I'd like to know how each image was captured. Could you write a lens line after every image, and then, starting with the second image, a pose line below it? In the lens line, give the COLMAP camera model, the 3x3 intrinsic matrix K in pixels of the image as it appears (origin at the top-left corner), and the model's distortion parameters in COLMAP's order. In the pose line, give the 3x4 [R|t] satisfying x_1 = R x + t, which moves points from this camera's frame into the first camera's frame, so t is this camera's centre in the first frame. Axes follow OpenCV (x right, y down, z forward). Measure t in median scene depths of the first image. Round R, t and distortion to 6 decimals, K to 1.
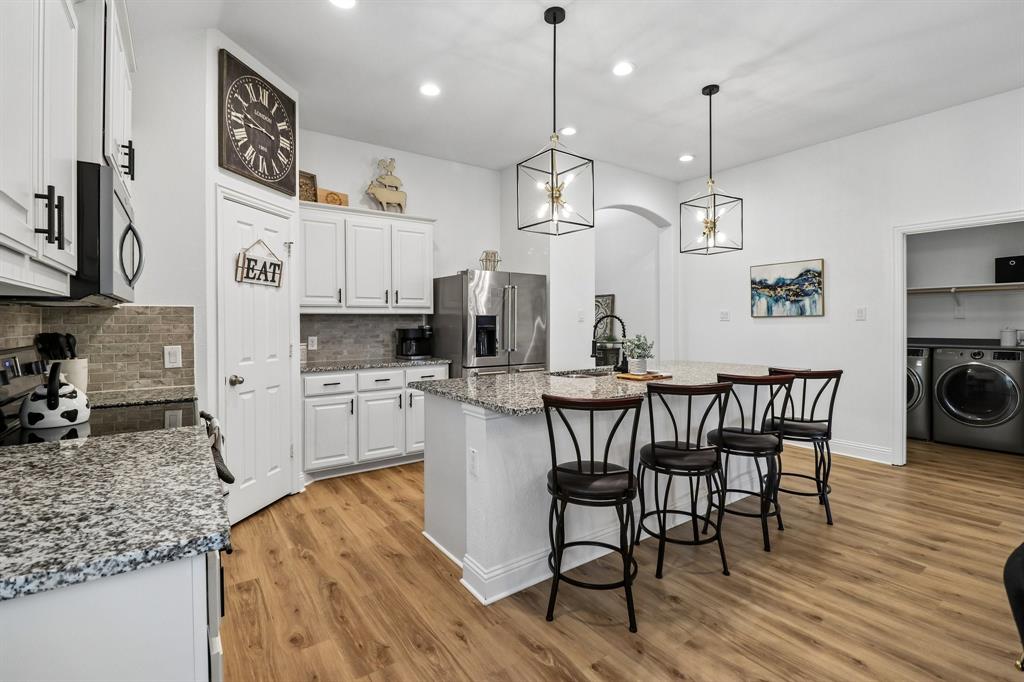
lens RADIAL K [[472.3, 0, 510.0], [0, 472.3, 320.5], [0, 0, 1]] dist [0.013260, -0.013736]
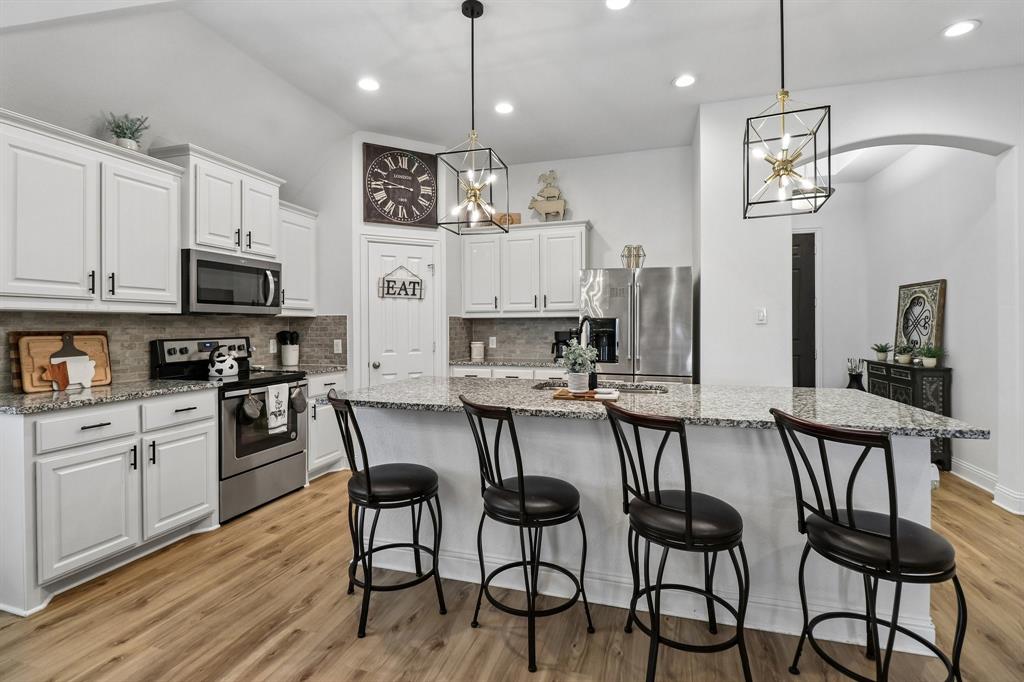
lens RADIAL K [[472.3, 0, 508.2], [0, 472.3, 324.9], [0, 0, 1]] dist [0.013816, -0.014974]
pose [[0.614355, 0.002041, -0.789027, 0.755160], [0.002372, 0.999987, 0.004433, -0.002415], [0.789026, -0.004595, 0.614342, 0.387015]]
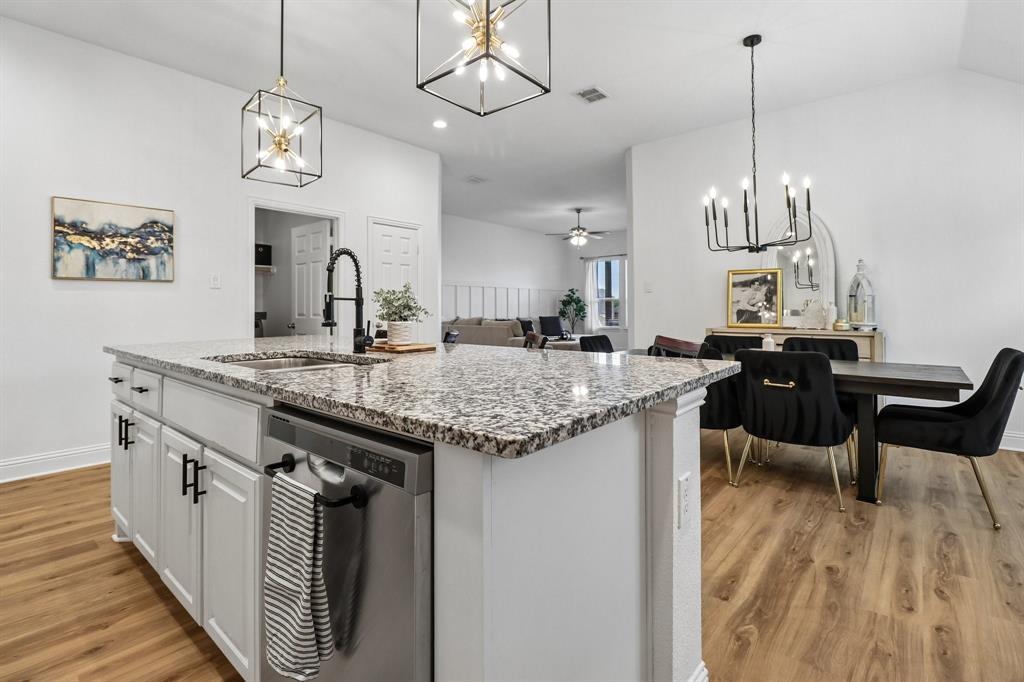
lens RADIAL K [[472.3, 0, 508.2], [0, 472.3, 324.9], [0, 0, 1]] dist [0.013816, -0.014974]
pose [[-0.247108, -0.024672, 0.968674, -0.373014], [0.001557, 0.999664, 0.025859, 0.062003], [-0.968987, 0.007898, -0.246987, 0.930673]]
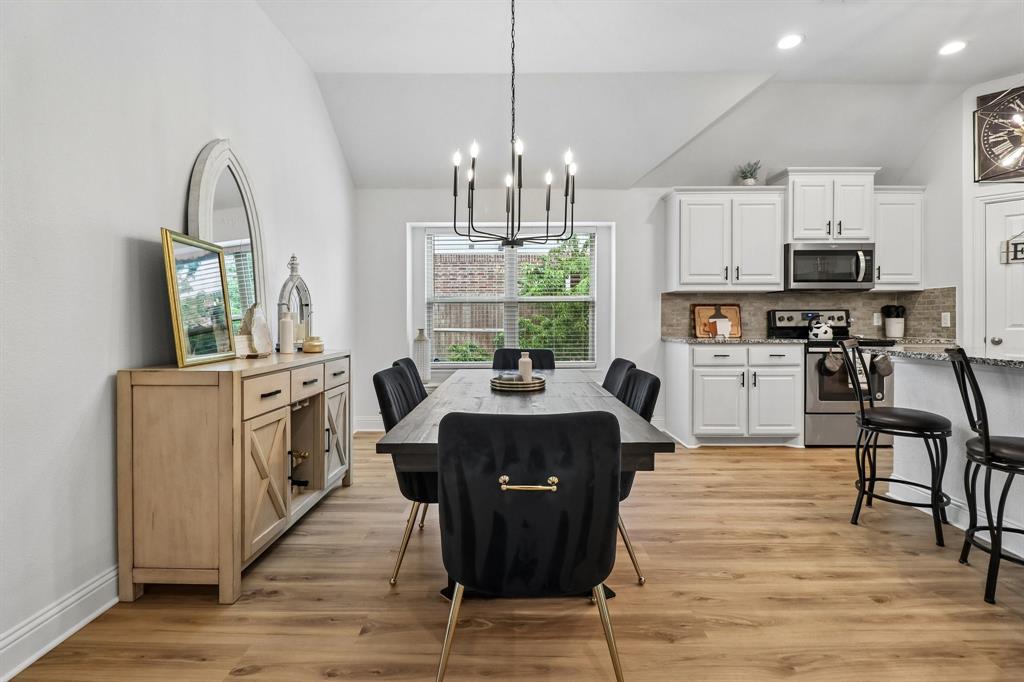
lens RADIAL K [[465.5, 0, 509.7], [0, 465.5, 326.5], [0, 0, 1]] dist [0.002221, -0.011900]
pose [[-0.582536, 0.017949, -0.812606, 1.121893], [0.008400, 0.999836, 0.016063, 0.051602], [0.812761, 0.002531, -0.582591, 0.593571]]
